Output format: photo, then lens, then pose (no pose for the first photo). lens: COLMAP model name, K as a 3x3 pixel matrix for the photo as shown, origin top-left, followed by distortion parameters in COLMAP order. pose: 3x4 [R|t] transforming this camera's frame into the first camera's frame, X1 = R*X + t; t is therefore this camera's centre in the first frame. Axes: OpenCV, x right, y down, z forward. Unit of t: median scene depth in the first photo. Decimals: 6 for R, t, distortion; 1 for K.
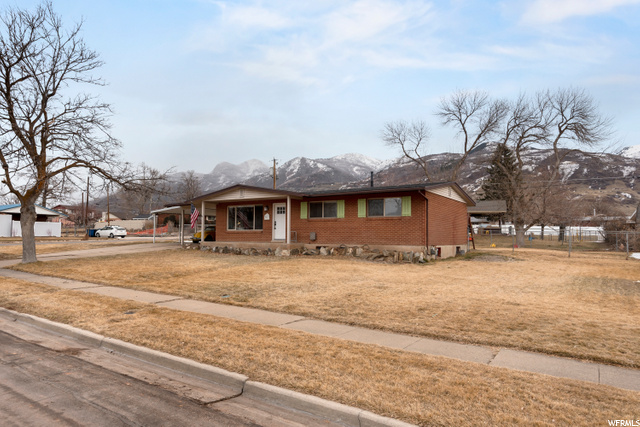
lens RADIAL K [[410.1, 0, 318.9], [0, 410.1, 212.3], [0, 0, 1]] dist [0.011634, 0.002221]
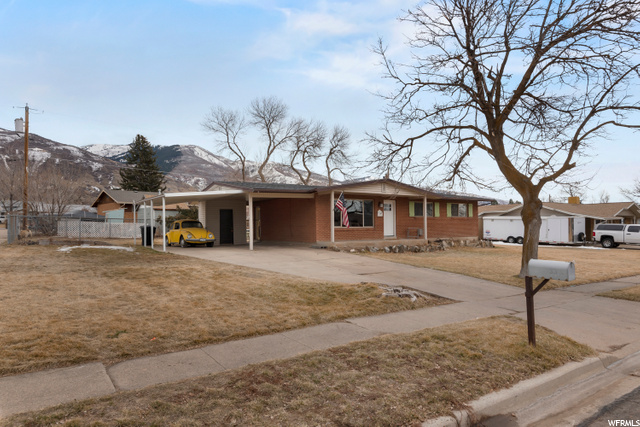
lens RADIAL K [[410.1, 0, 319.7], [0, 410.1, 213.9], [0, 0, 1]] dist [0.011634, 0.002221]
pose [[0.361422, 0.017610, 0.932236, -0.729425], [-0.044705, 0.998999, -0.001540, 0.013404], [-0.931330, -0.041119, 0.361848, 0.522161]]
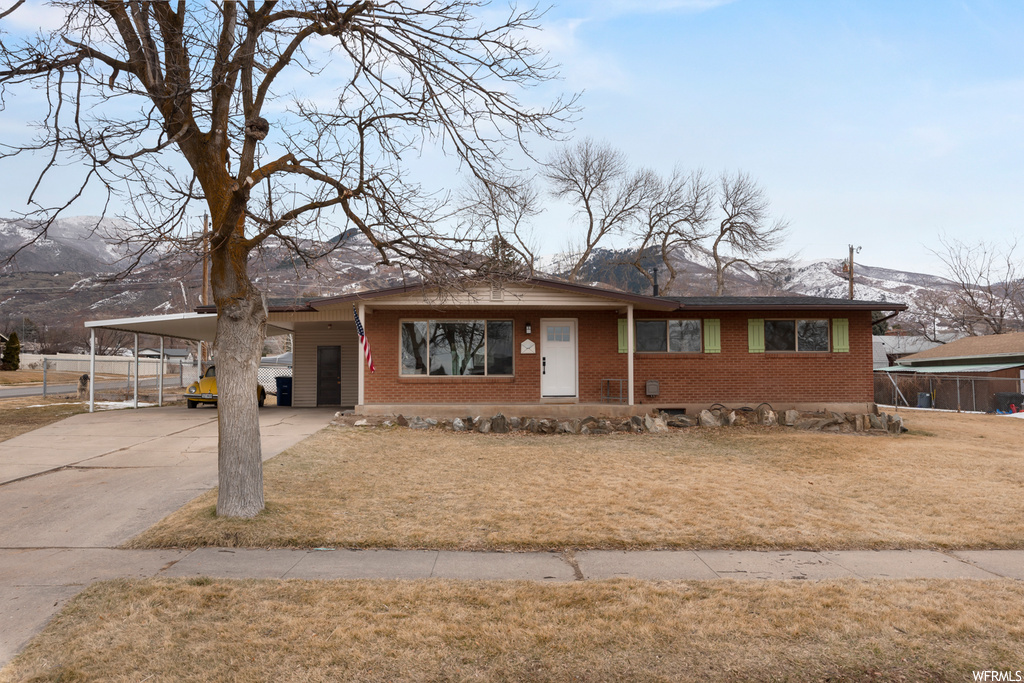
lens RADIAL K [[684.3, 0, 510.2], [0, 684.3, 346.7], [0, 0, 1]] dist [0.005282, 0.000922]
pose [[0.806669, 0.018421, 0.590716, -0.397951], [-0.026203, 0.999646, 0.004608, 0.004916], [-0.590422, -0.019196, 0.806867, 0.264062]]
